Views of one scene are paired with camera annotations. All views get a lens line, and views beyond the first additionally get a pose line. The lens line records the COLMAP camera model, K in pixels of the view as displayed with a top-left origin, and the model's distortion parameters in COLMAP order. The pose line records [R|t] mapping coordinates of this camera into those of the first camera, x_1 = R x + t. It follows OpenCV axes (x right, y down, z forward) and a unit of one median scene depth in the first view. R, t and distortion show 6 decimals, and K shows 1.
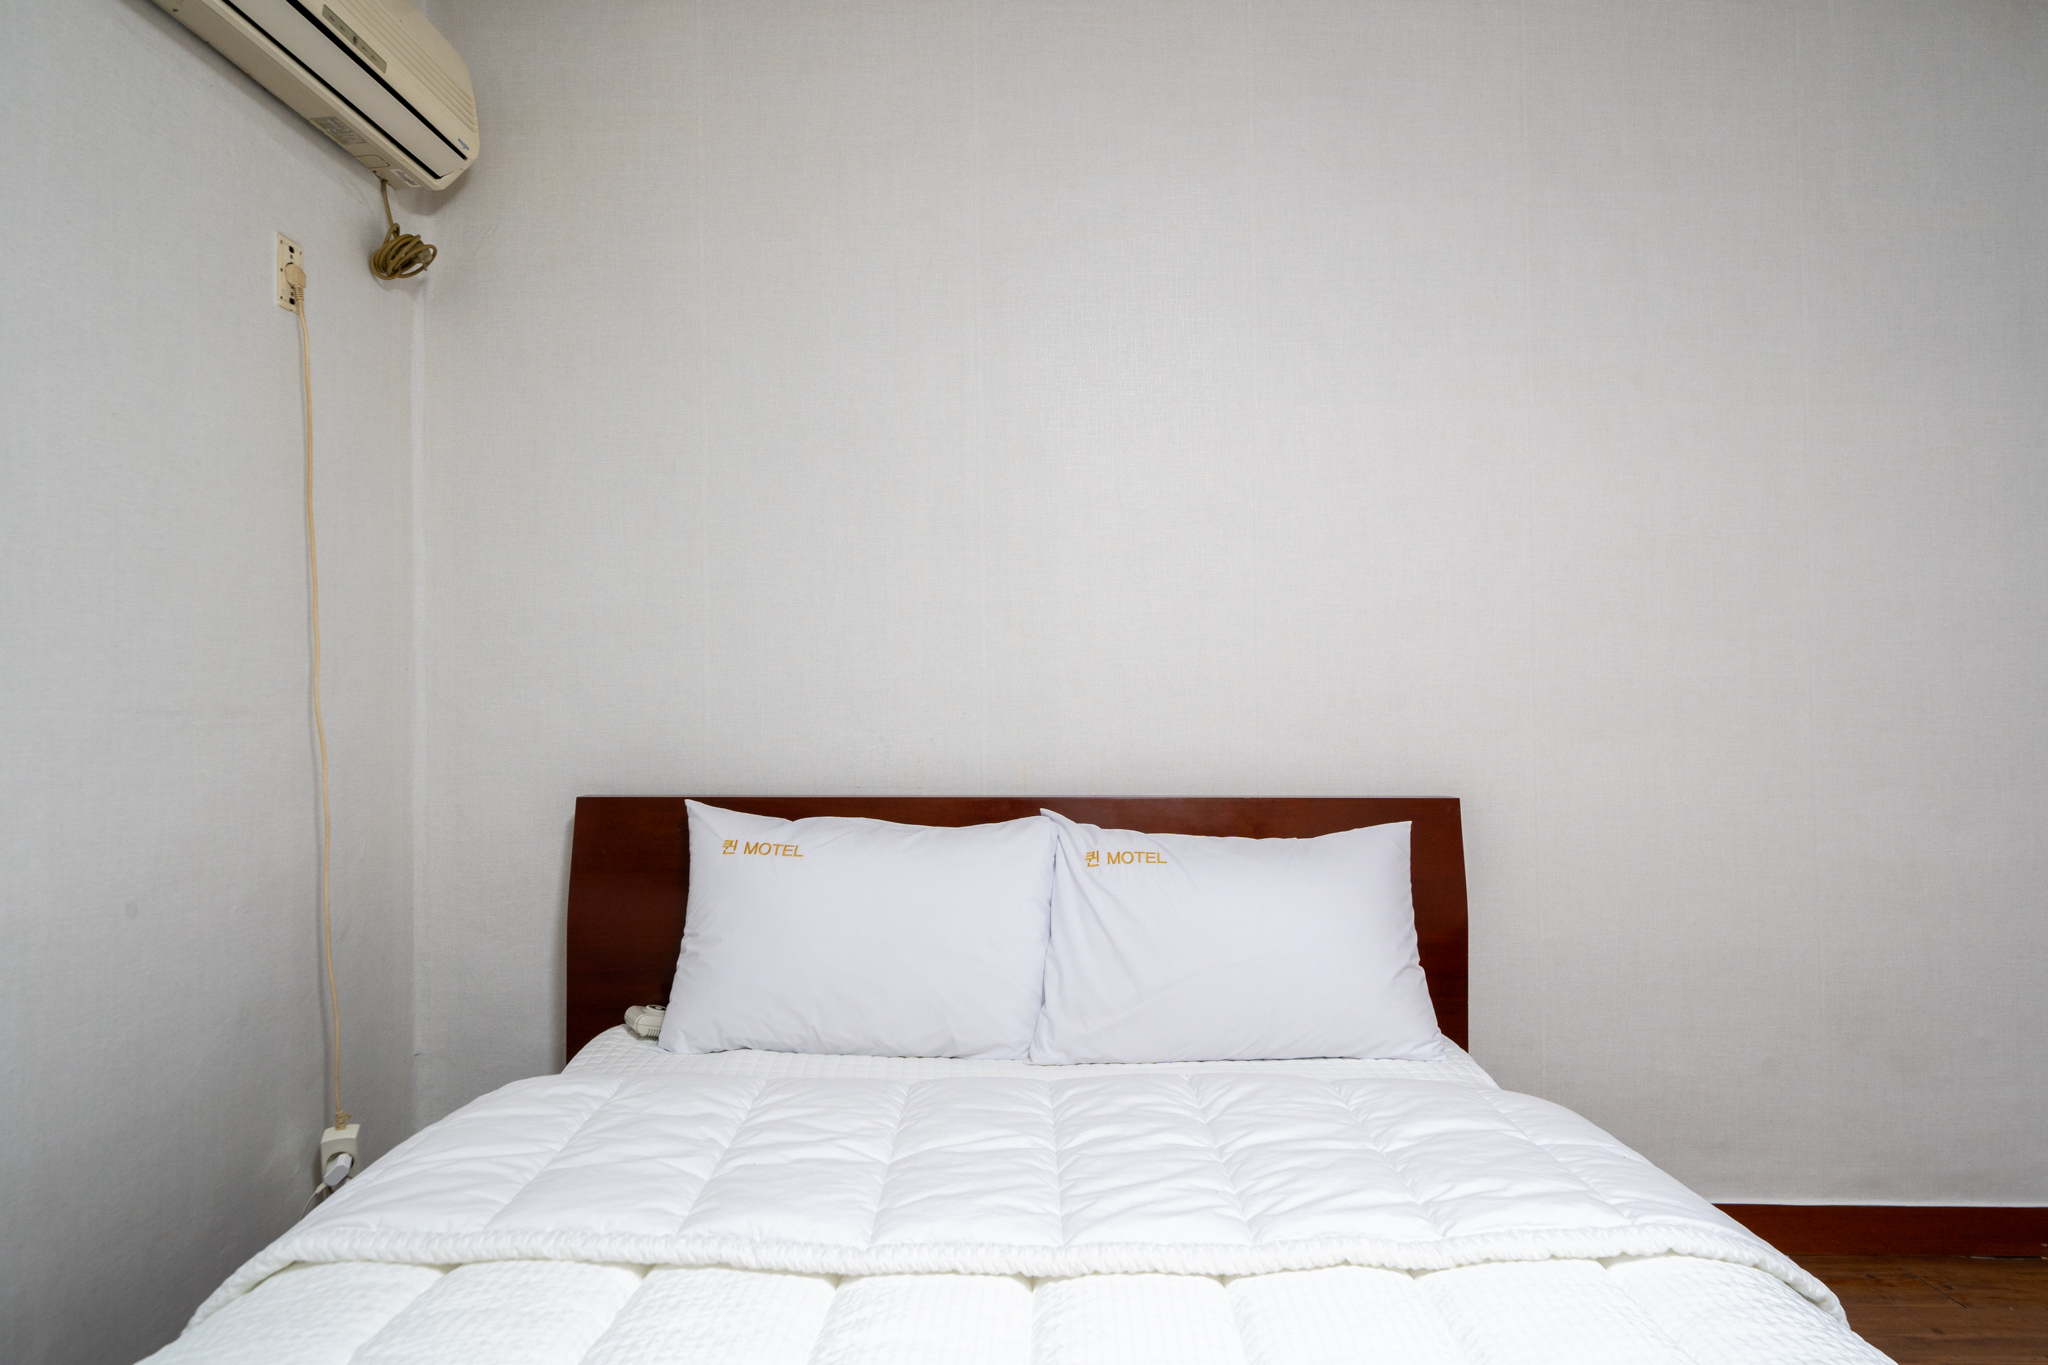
lens RADIAL K [[1238.0, 0, 1024.0], [0, 1238.0, 682.5], [0, 0, 1]] dist [0.002128, 0.000057]
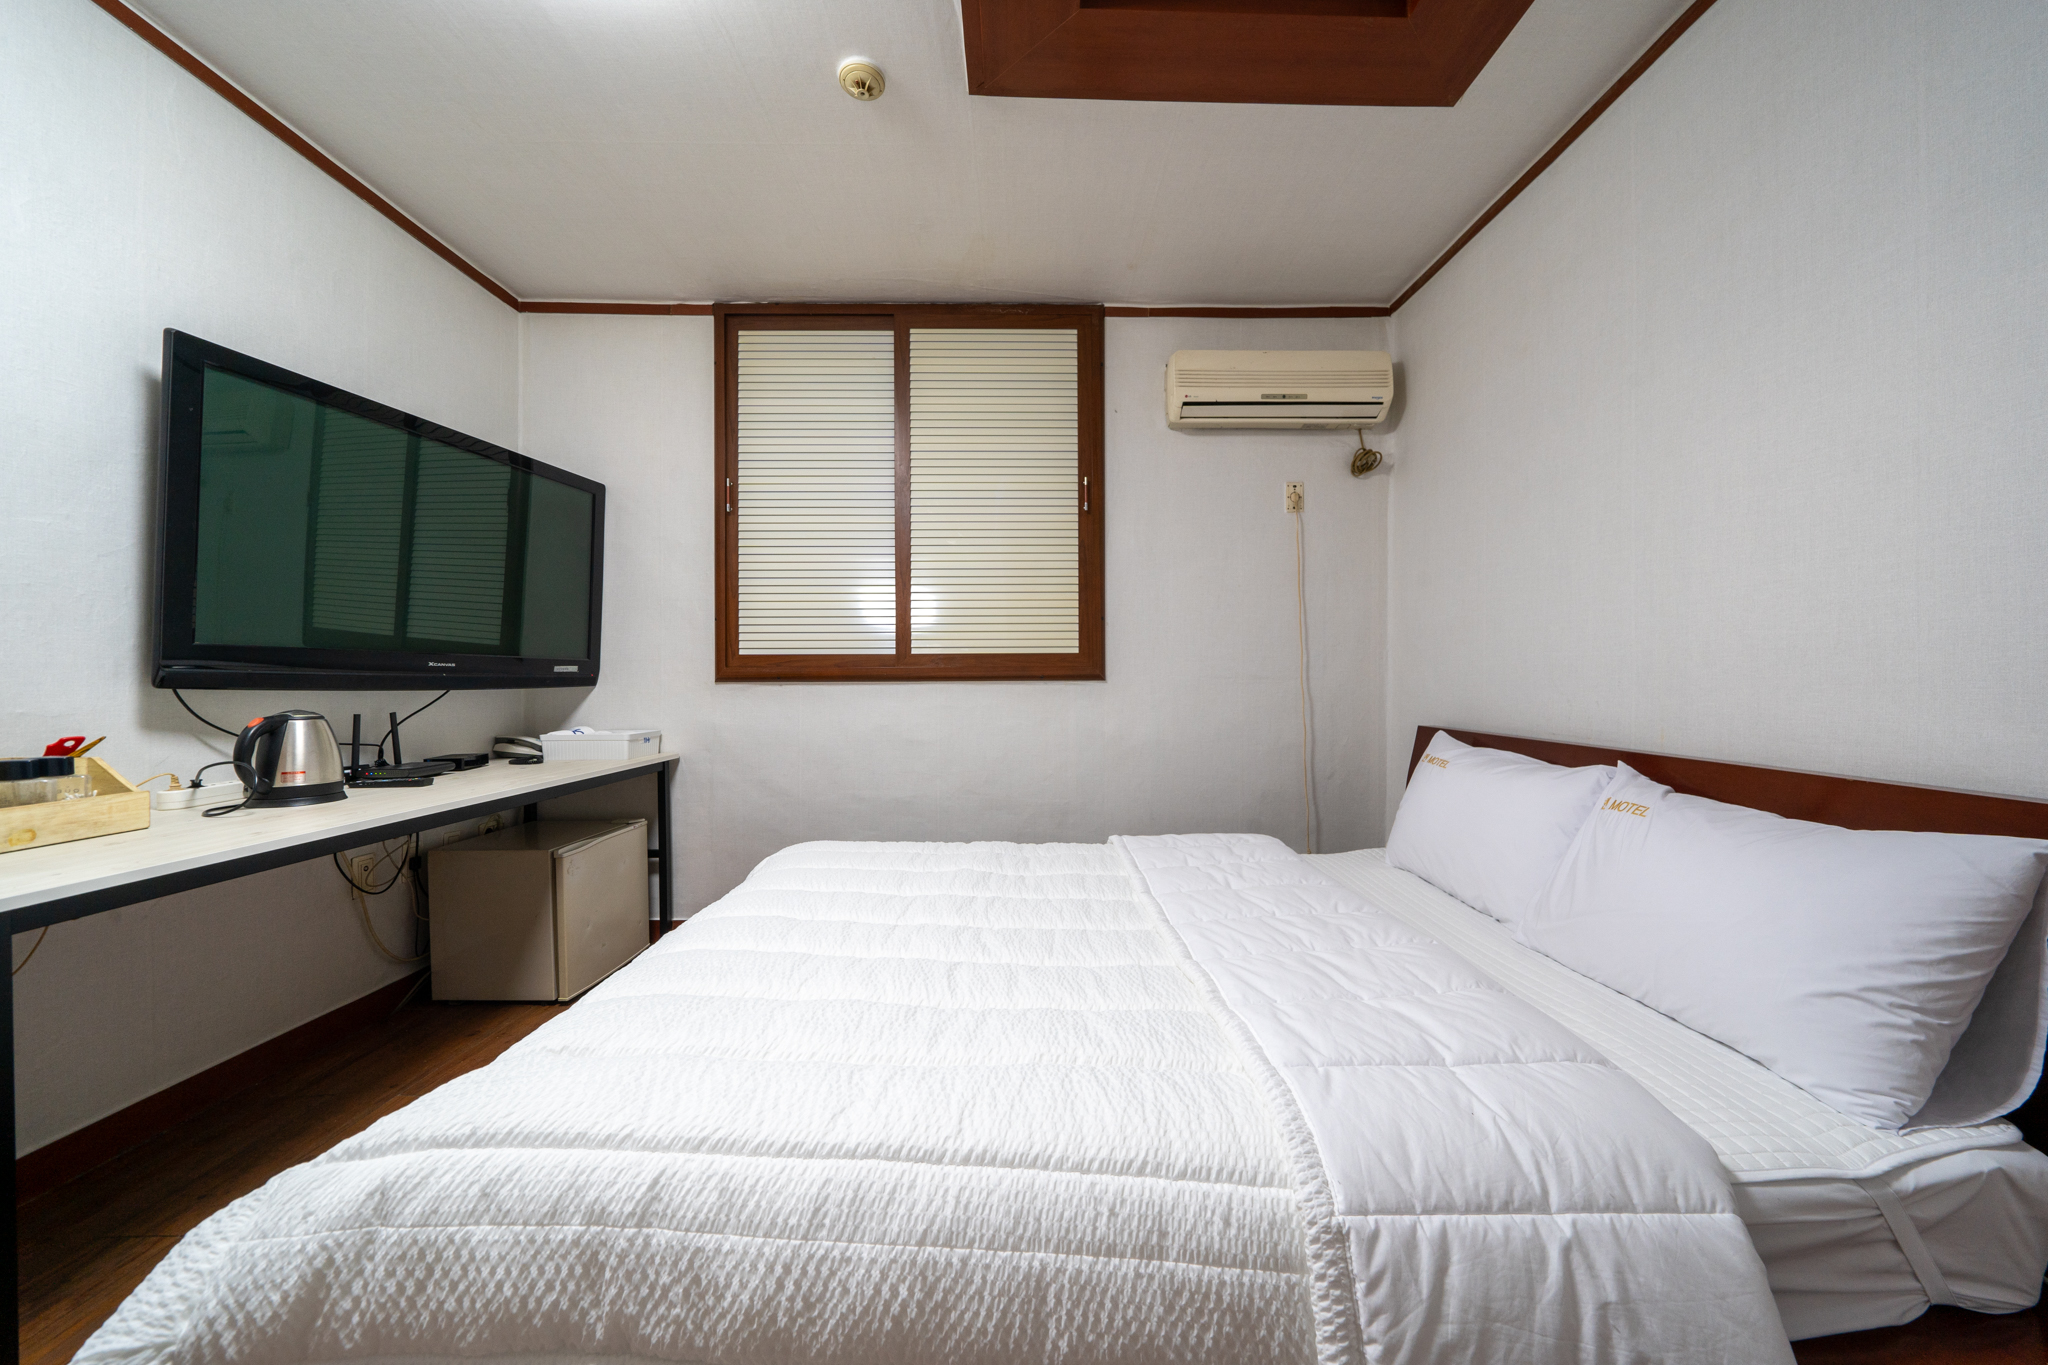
lens RADIAL K [[697.9, 0, 1024.0], [0, 697.9, 682.5], [0, 0, 1]] dist [-0.002334, -0.000207]
pose [[0.008550, 0.006419, -0.999943, 0.685502], [0.002875, 0.999975, 0.006444, 0.020431], [0.999959, -0.002930, 0.008531, 0.417897]]
